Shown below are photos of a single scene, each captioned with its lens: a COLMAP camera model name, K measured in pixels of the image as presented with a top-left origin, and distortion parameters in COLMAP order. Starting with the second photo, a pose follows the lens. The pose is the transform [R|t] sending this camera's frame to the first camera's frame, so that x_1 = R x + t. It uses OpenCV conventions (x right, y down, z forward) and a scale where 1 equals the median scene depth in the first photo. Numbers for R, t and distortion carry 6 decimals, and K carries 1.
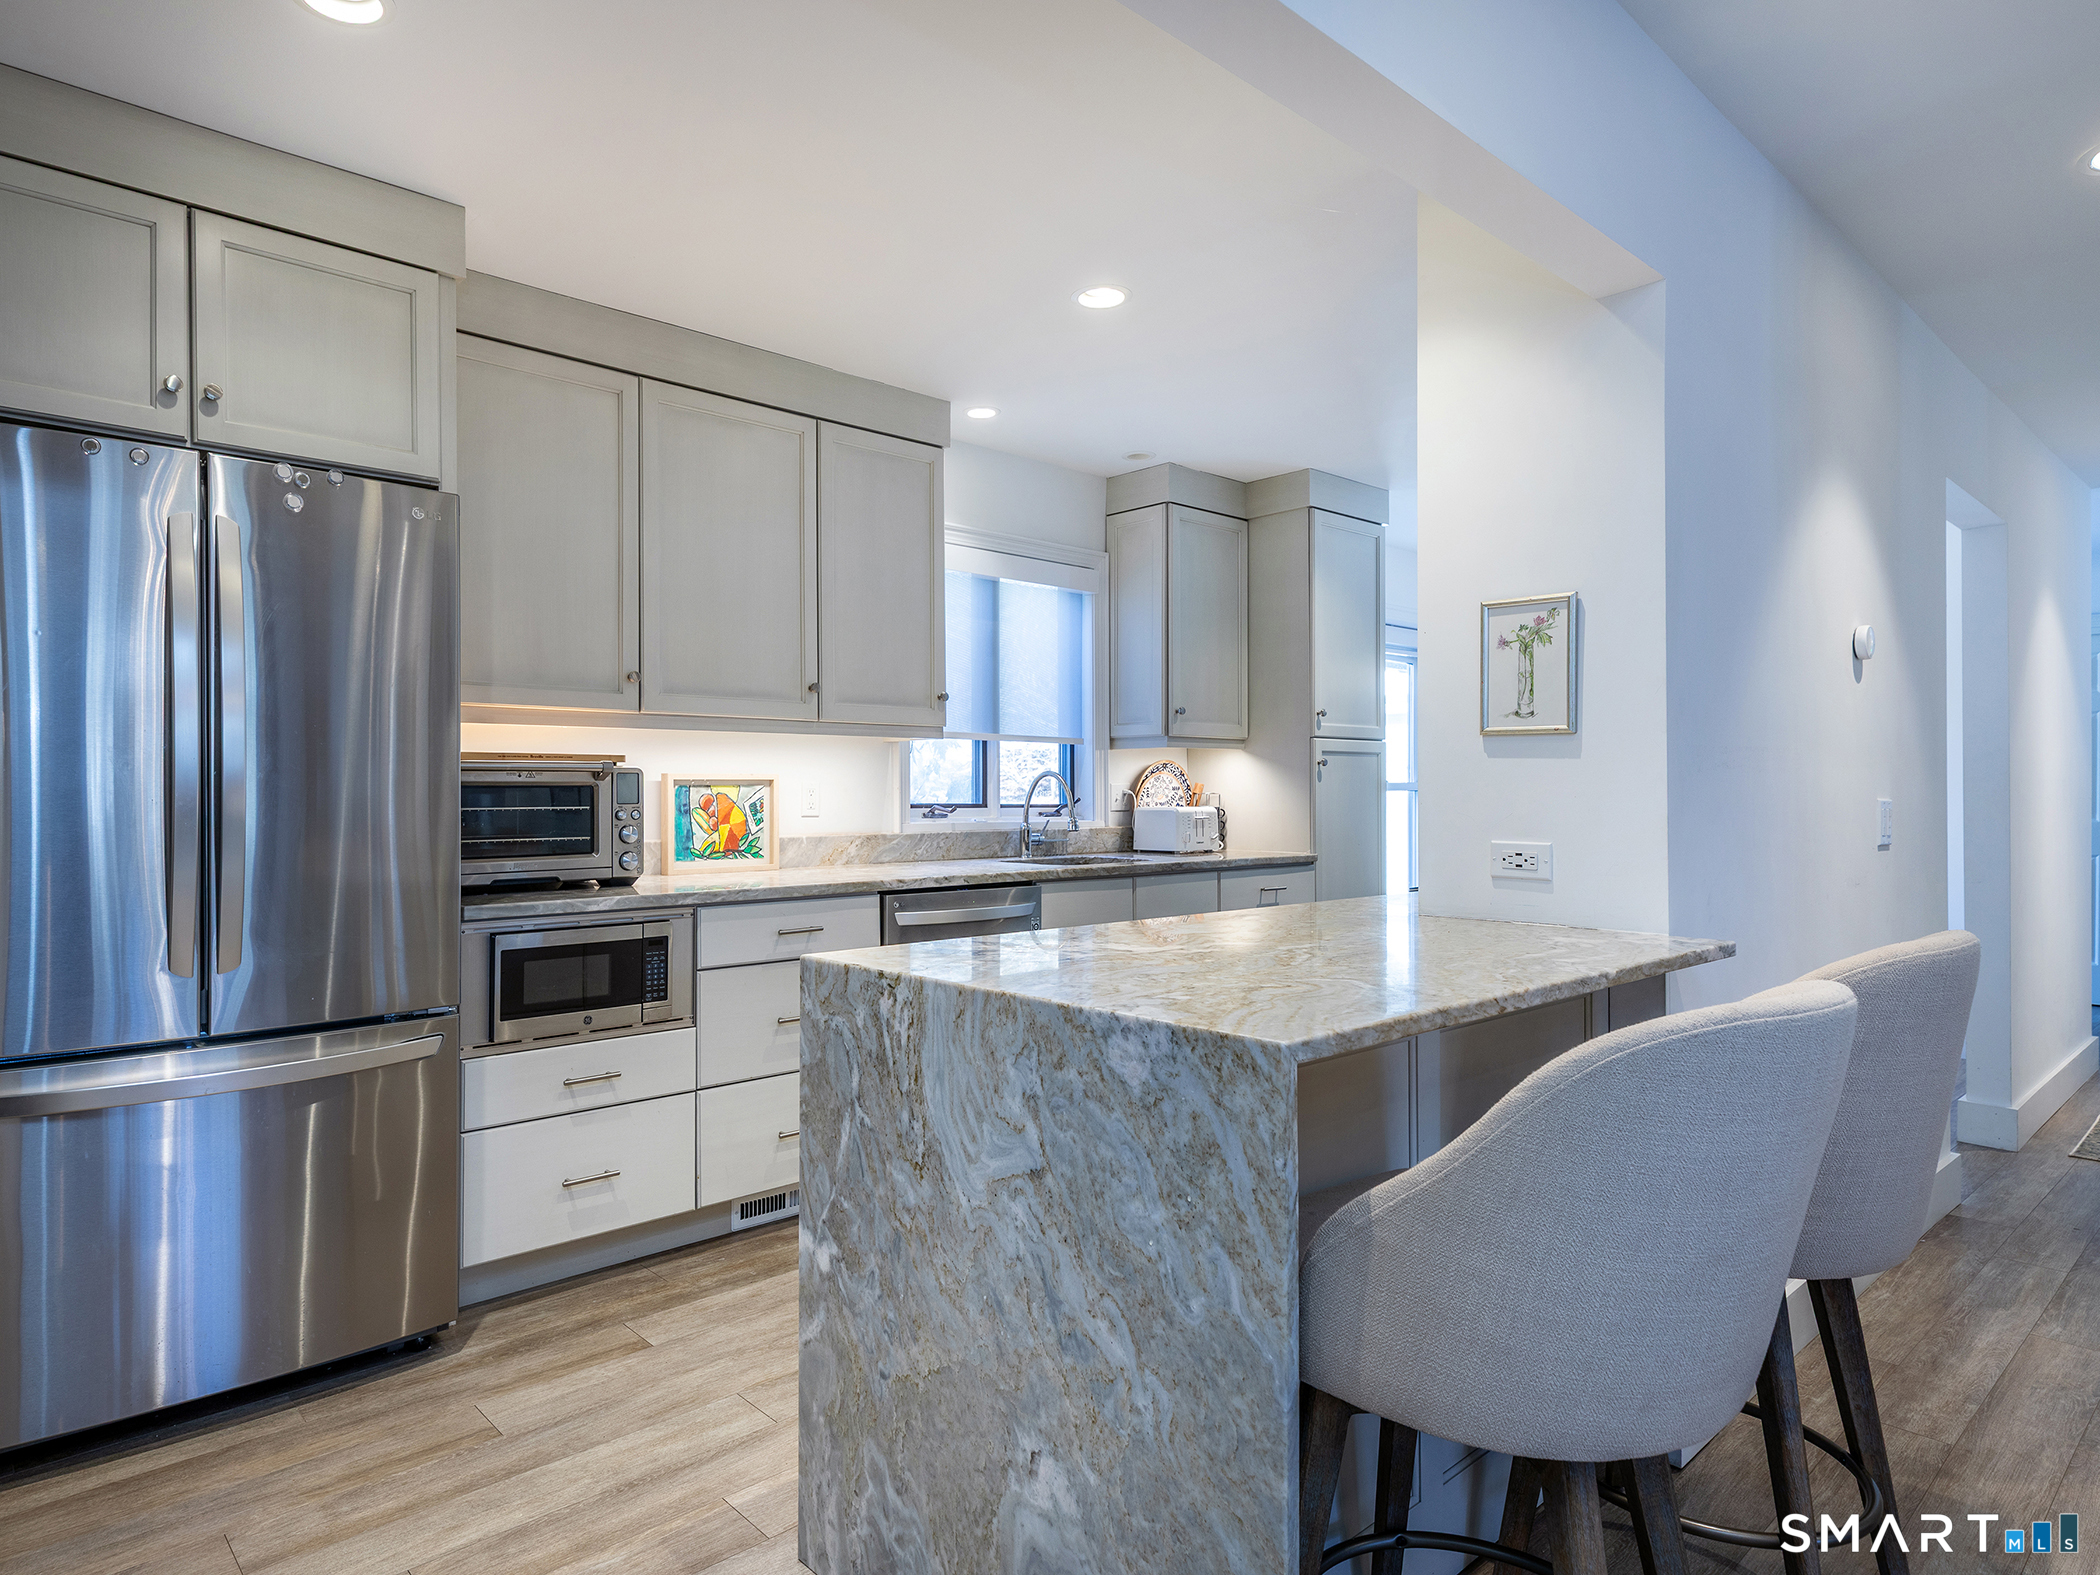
lens RADIAL K [[1246.3, 0, 977.7], [0, 1246.3, 785.8], [0, 0, 1]] dist [0.038678, -0.023246]
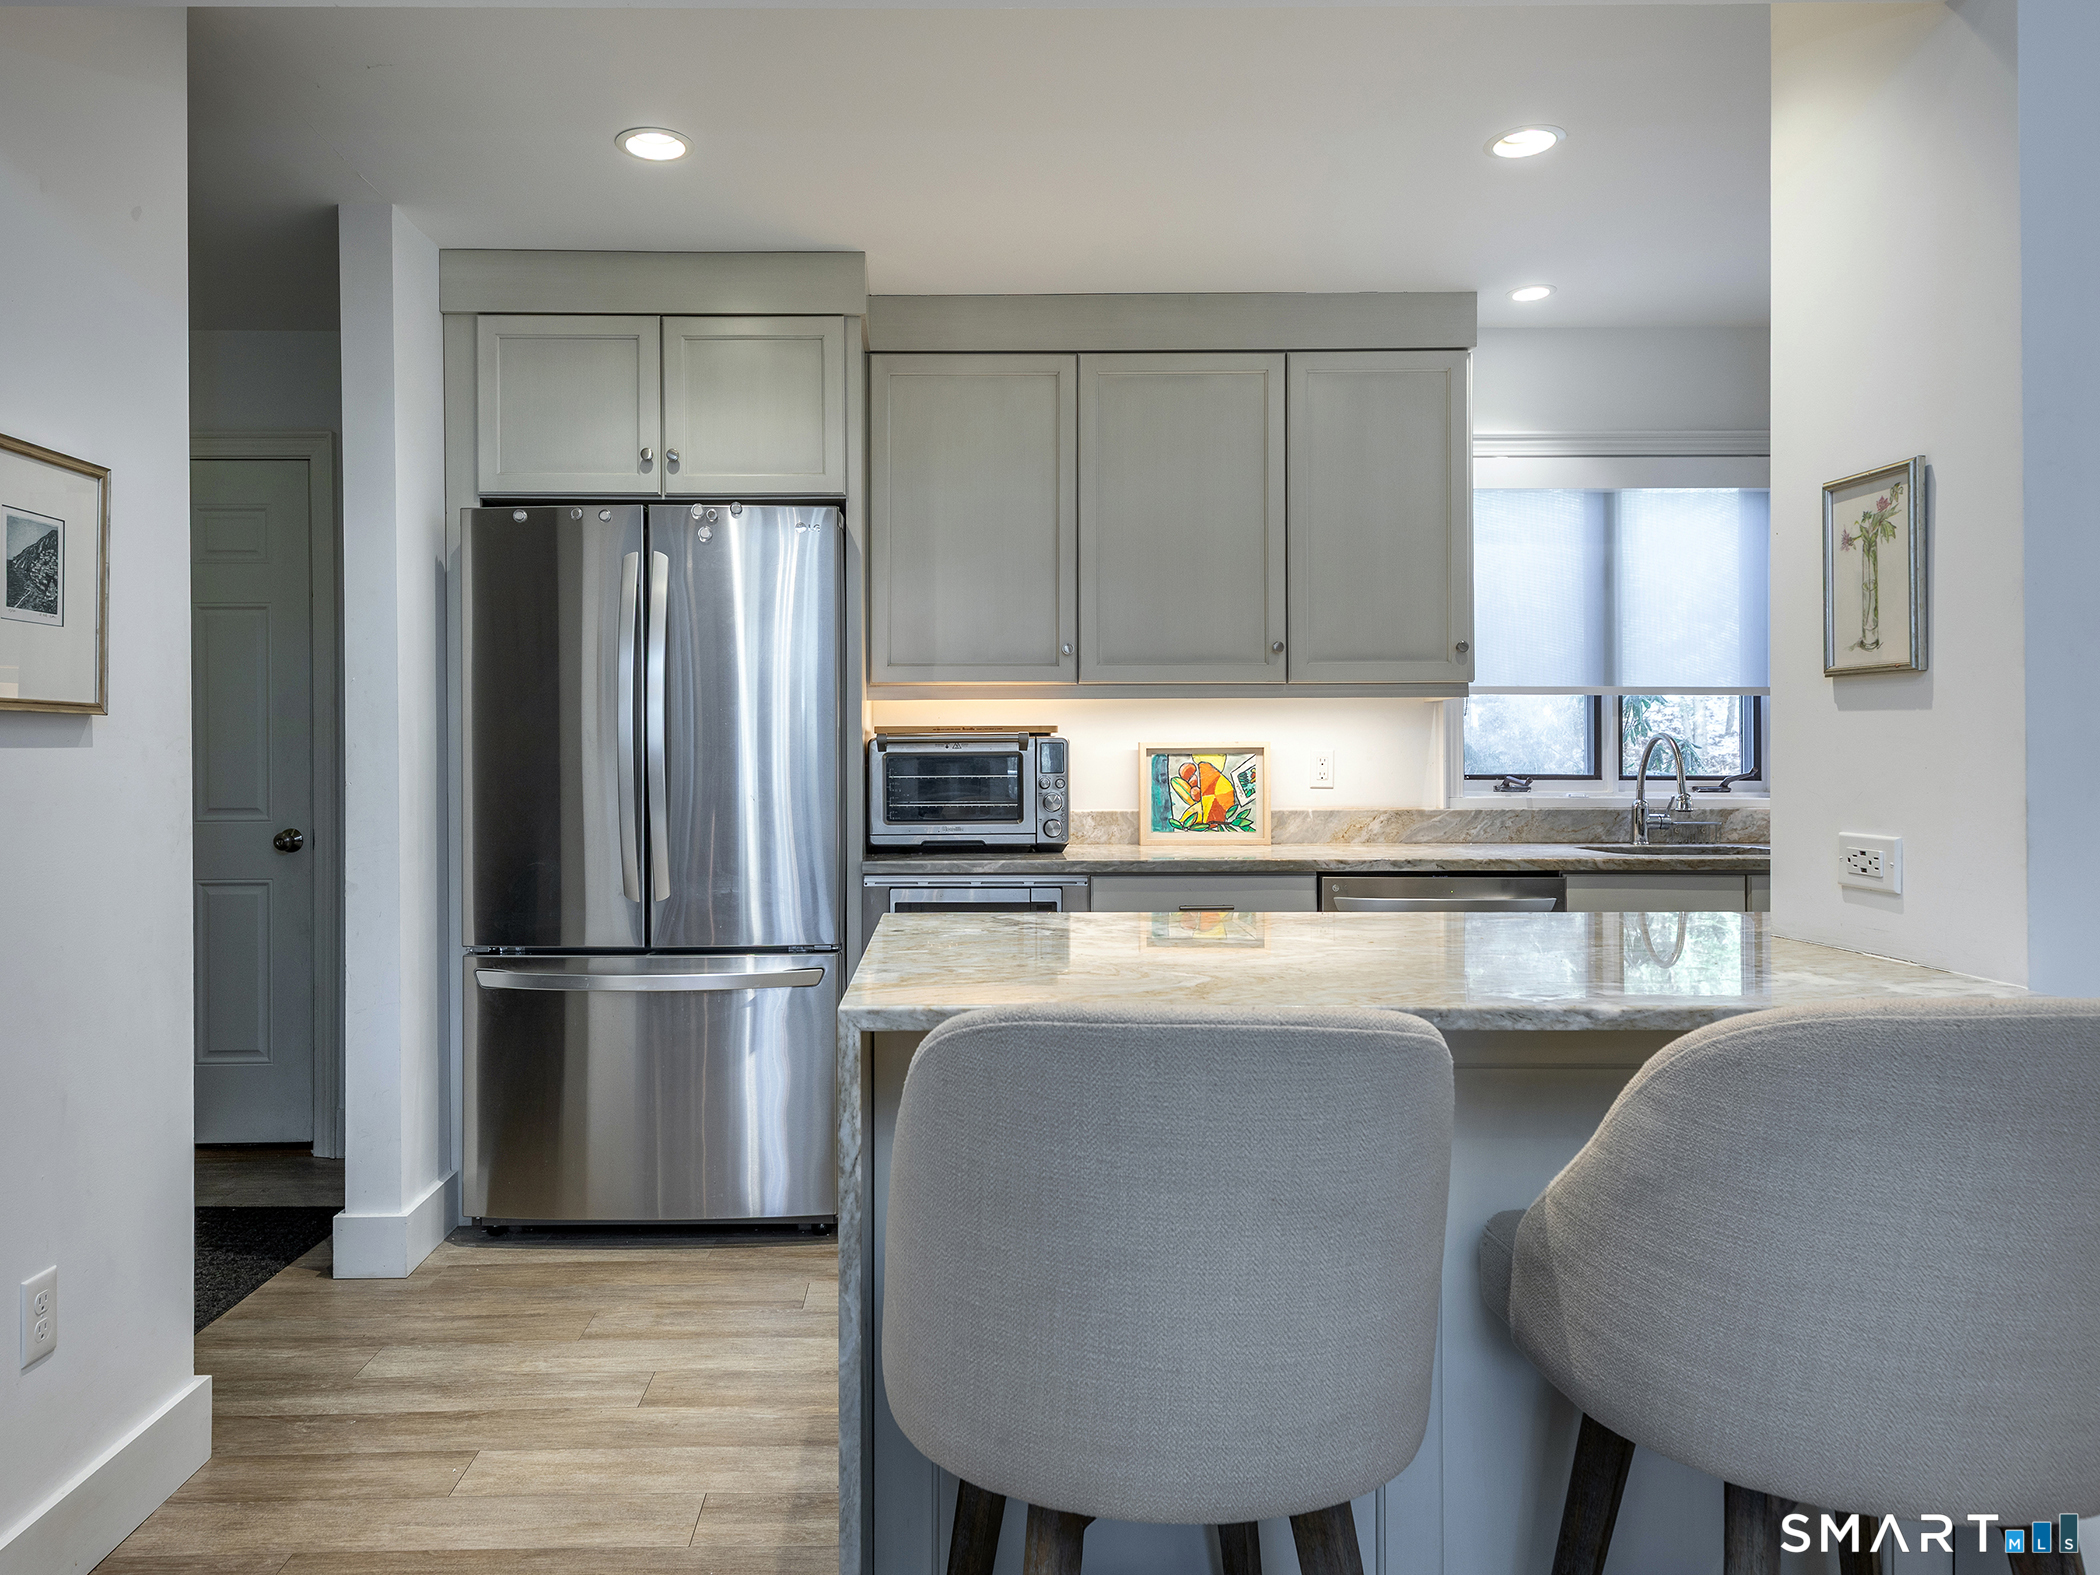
lens RADIAL K [[1400.1, 0, 946.9], [0, 1400.1, 758.4], [0, 0, 1]] dist [0.032829, -0.002394]
pose [[0.749449, -0.003094, -0.662054, 0.364265], [0.005943, 0.999980, 0.002055, -0.000435], [0.662035, -0.005475, 0.749453, 0.065734]]
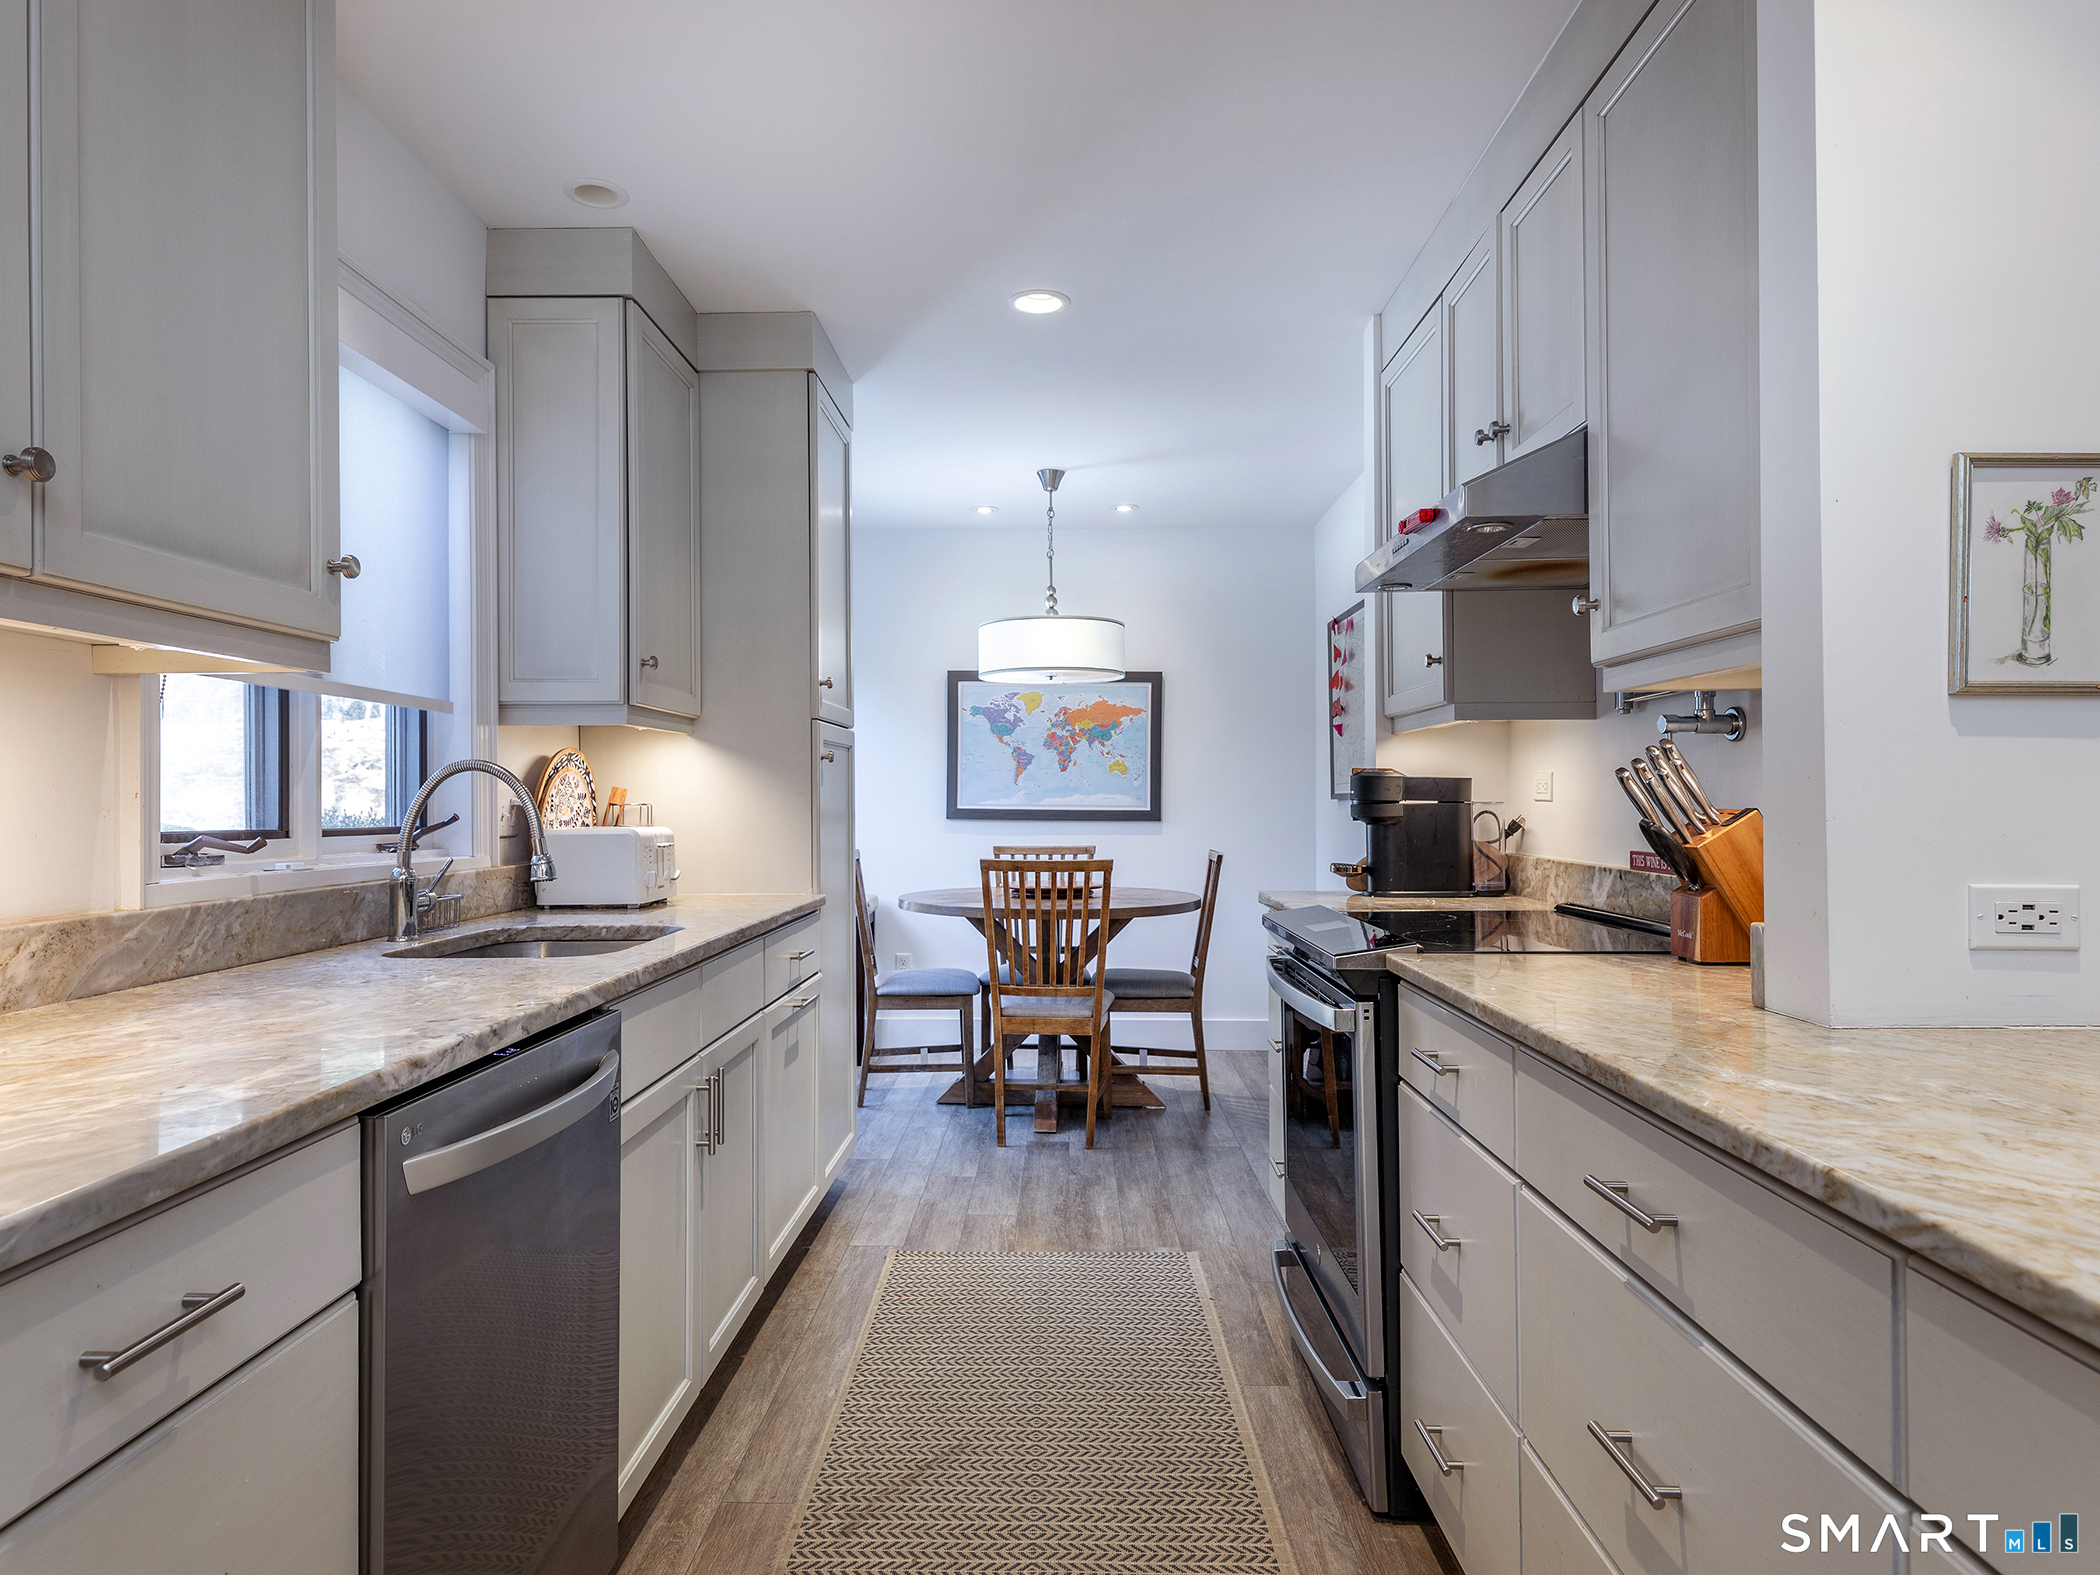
lens RADIAL K [[1282.1, 0, 1035.2], [0, 1282.1, 784.6], [0, 0, 1]] dist [0.016090, -0.000651]
pose [[0.681890, 0.006832, 0.731423, -0.192192], [0.000397, 0.999953, -0.009710, 0.003313], [-0.731455, 0.006912, 0.681855, 0.596642]]
